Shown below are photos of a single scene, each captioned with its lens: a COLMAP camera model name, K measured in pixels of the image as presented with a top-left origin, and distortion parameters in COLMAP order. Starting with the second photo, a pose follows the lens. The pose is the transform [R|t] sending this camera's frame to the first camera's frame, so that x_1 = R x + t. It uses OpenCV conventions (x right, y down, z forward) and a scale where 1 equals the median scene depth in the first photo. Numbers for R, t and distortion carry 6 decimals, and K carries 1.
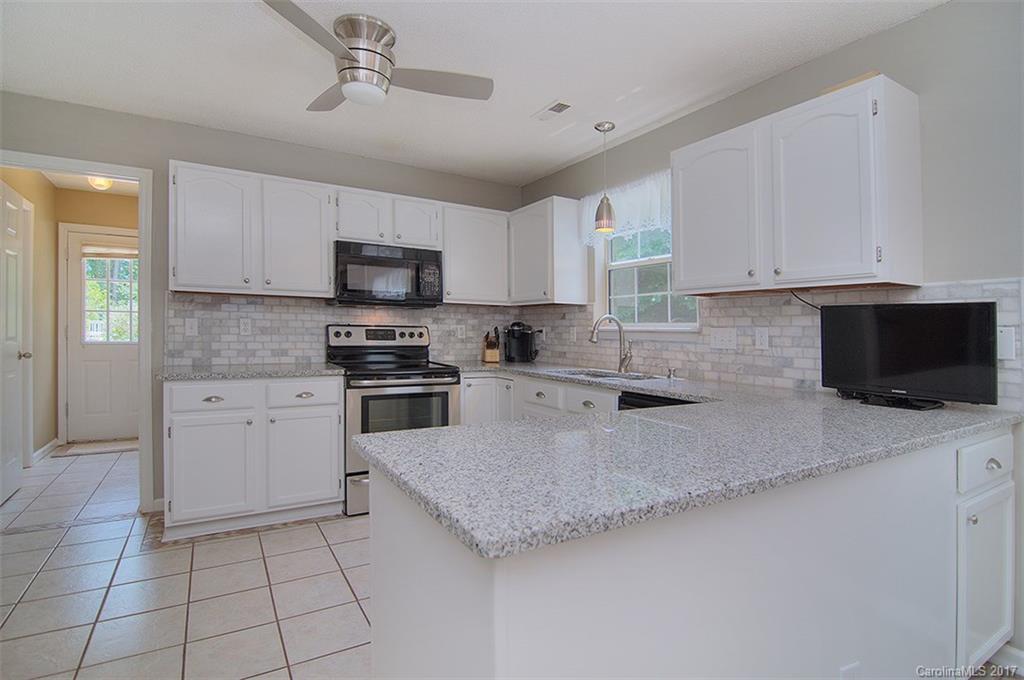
lens RADIAL K [[500.2, 0, 510.5], [0, 500.2, 331.2], [0, 0, 1]] dist [-0.003111, -0.000469]
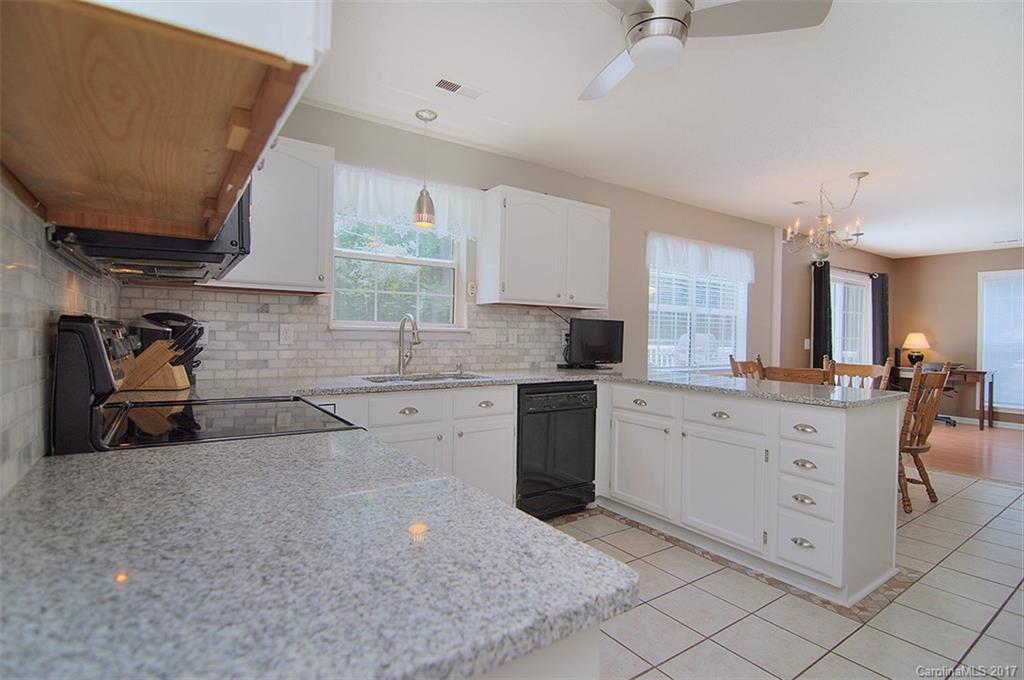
lens RADIAL K [[500.2, 0, 510.5], [0, 500.2, 331.2], [0, 0, 1]] dist [-0.003111, -0.000469]
pose [[-0.067419, -0.007227, 0.997699, -0.719872], [-0.012528, 0.999901, 0.006396, -0.007787], [-0.997646, -0.012068, -0.067503, 0.845502]]
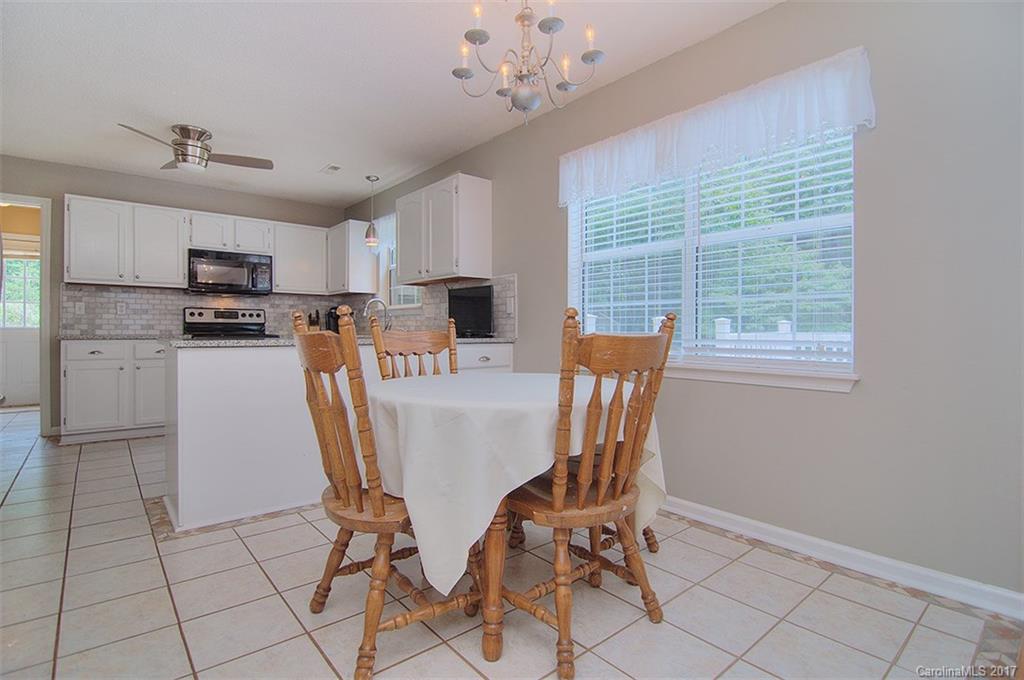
lens RADIAL K [[504.9, 0, 508.7], [0, 504.9, 320.6], [0, 0, 1]] dist [-0.020732, 0.000283]
pose [[0.988634, -0.008142, 0.150120, 0.350382], [0.011336, 0.999727, -0.020431, 0.067836], [-0.149913, 0.021901, 0.988457, -0.572956]]
